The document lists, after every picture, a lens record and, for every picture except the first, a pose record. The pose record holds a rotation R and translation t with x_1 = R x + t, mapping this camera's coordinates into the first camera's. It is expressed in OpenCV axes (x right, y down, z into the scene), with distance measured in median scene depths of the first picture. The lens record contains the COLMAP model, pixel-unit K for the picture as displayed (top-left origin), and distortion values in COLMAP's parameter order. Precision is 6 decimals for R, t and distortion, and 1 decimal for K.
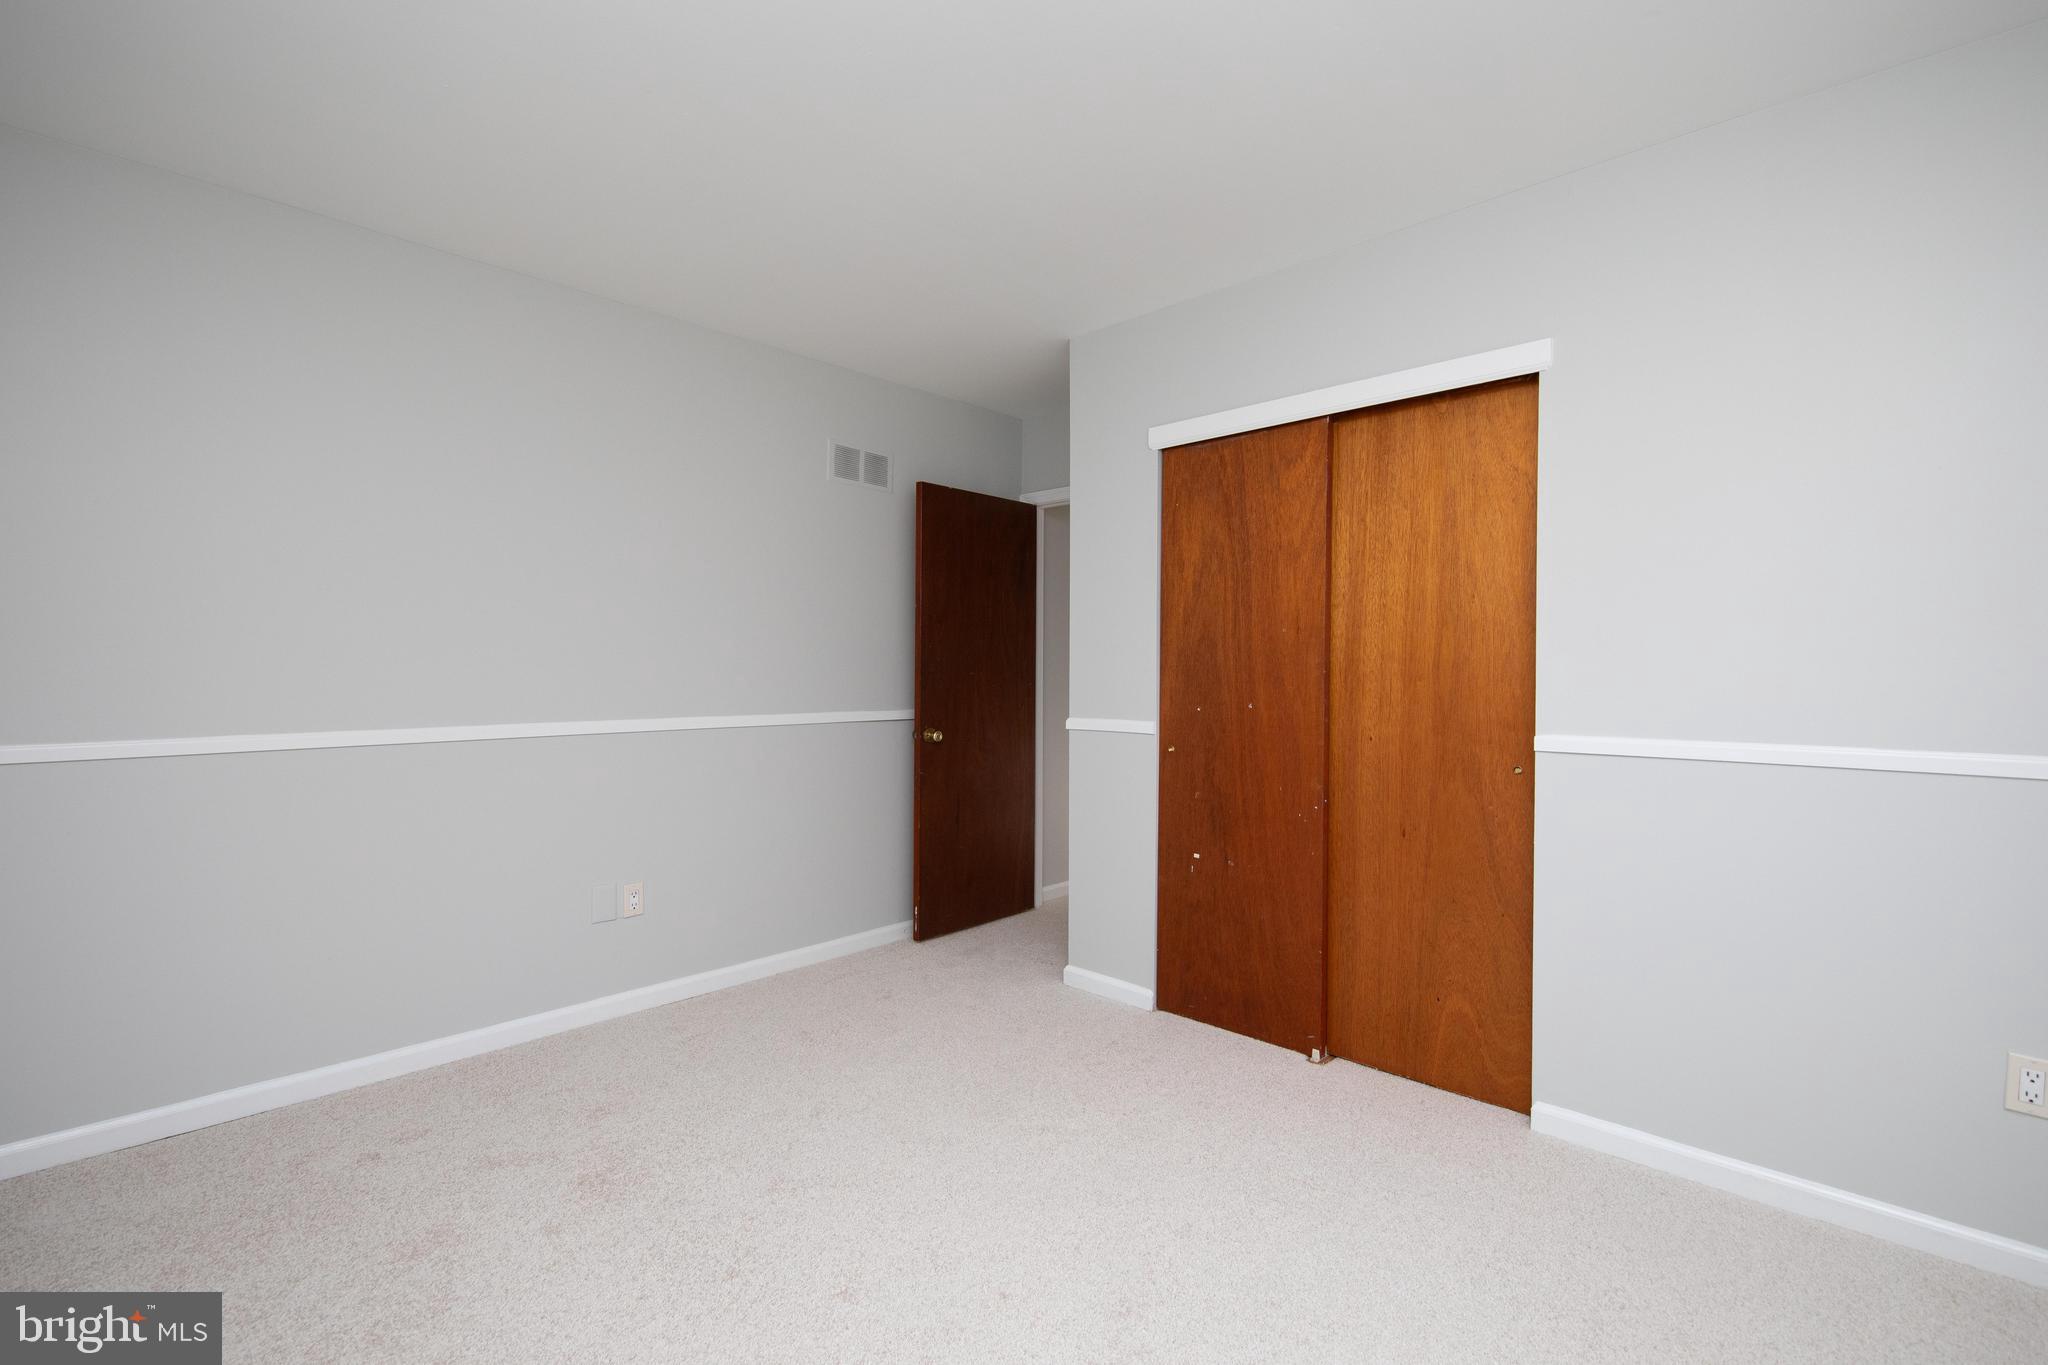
lens RADIAL K [[928.0, 0, 1023.3], [0, 928.0, 662.8], [0, 0, 1]] dist [0.007491, -0.003242]
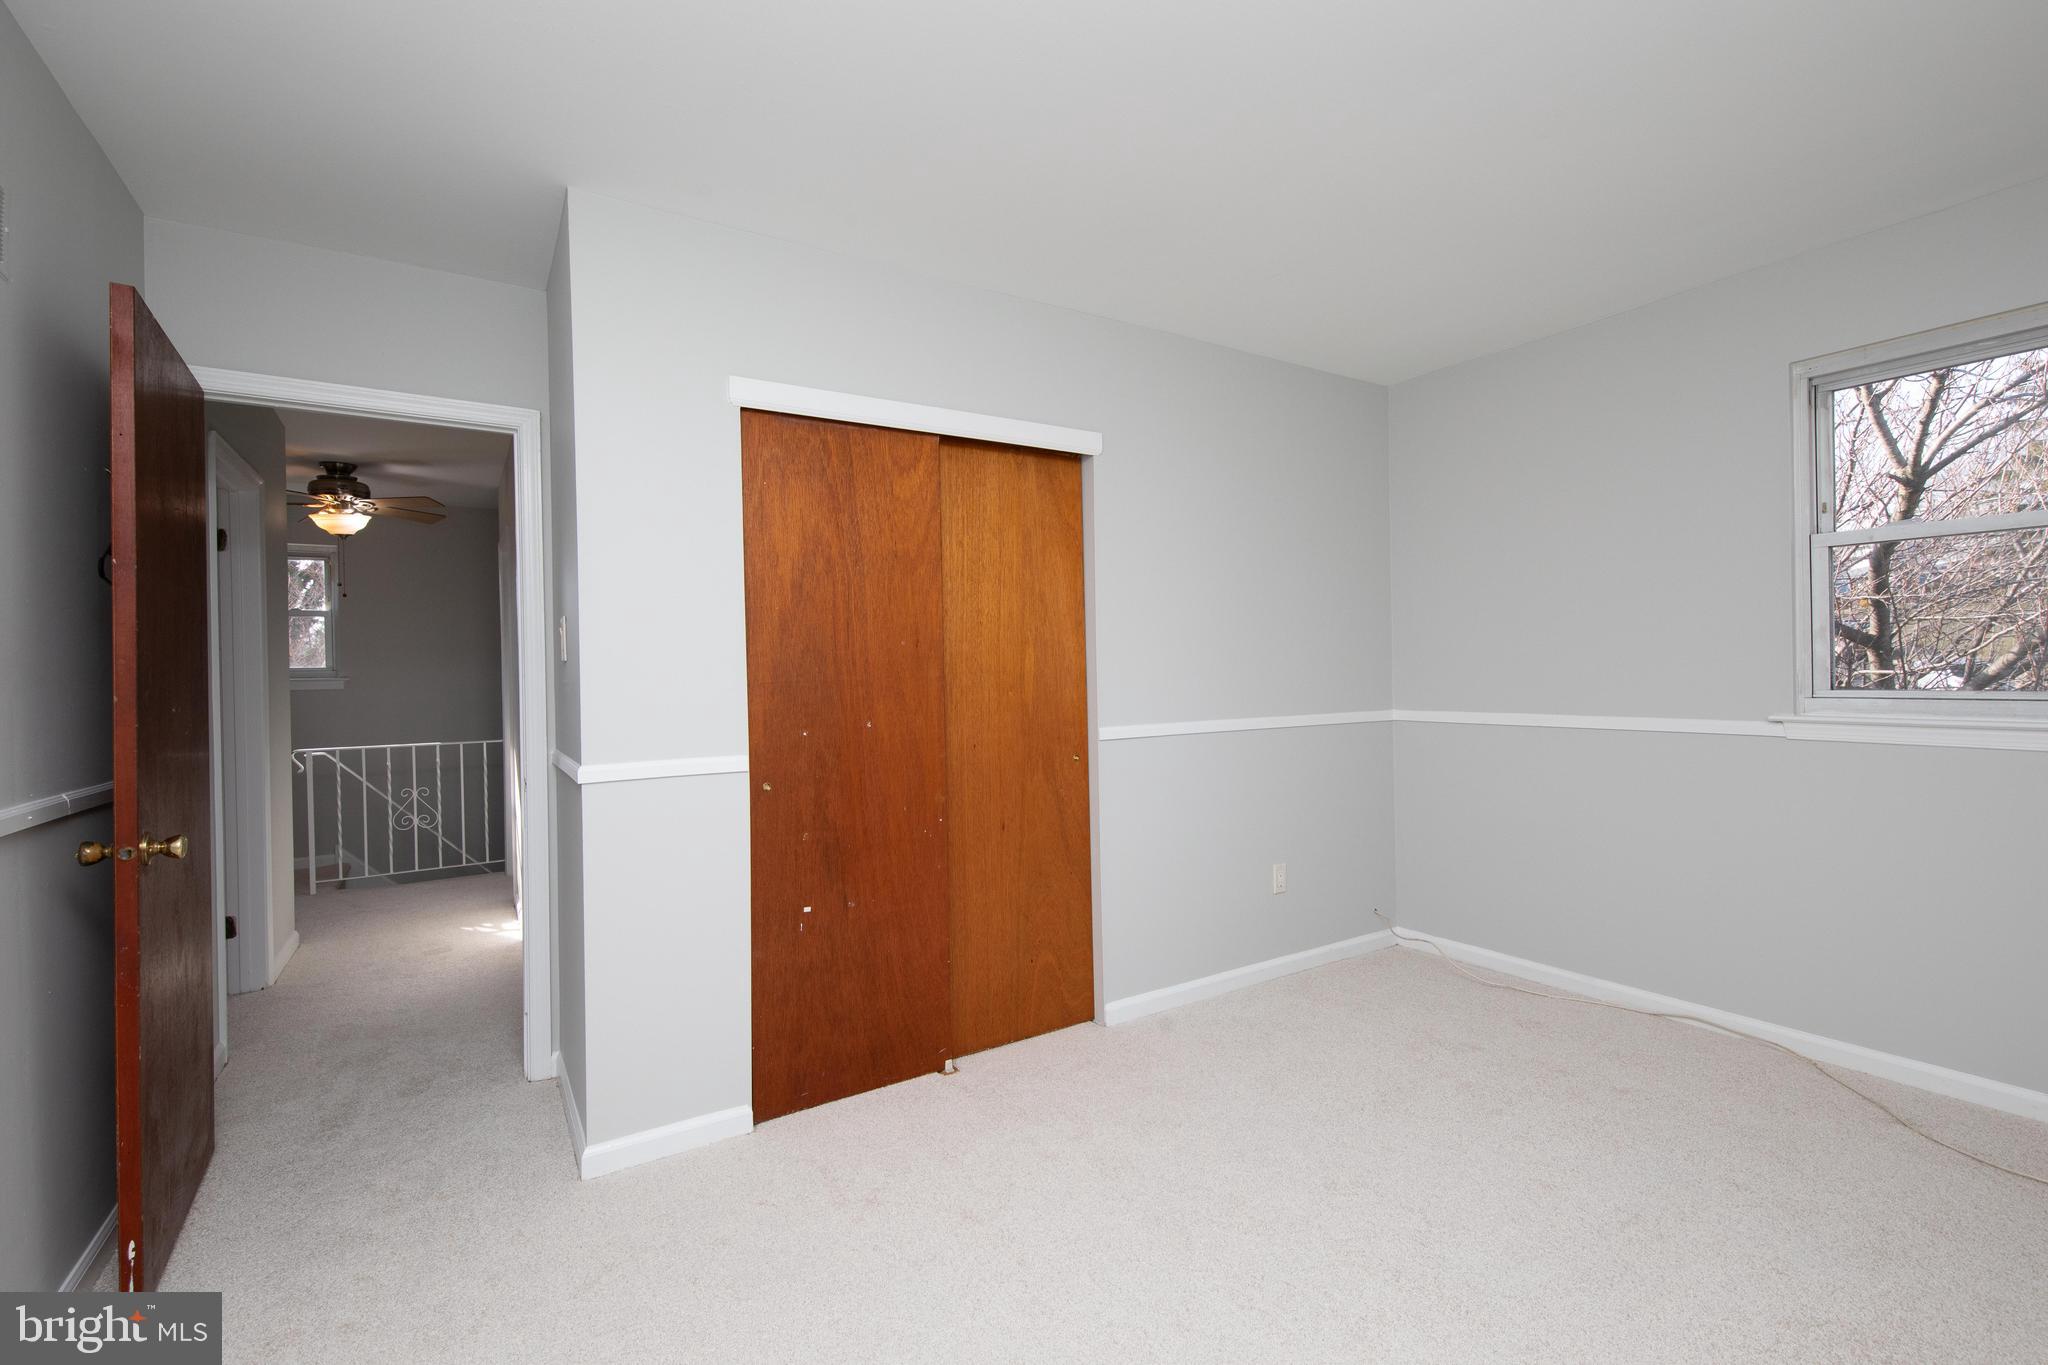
lens RADIAL K [[928.0, 0, 1022.0], [0, 928.0, 686.1], [0, 0, 1]] dist [0.007491, -0.003242]
pose [[0.219477, -0.001401, 0.975617, -0.607271], [0.028018, 0.999596, -0.004867, 0.017173], [-0.975215, 0.028403, 0.219427, 0.645606]]
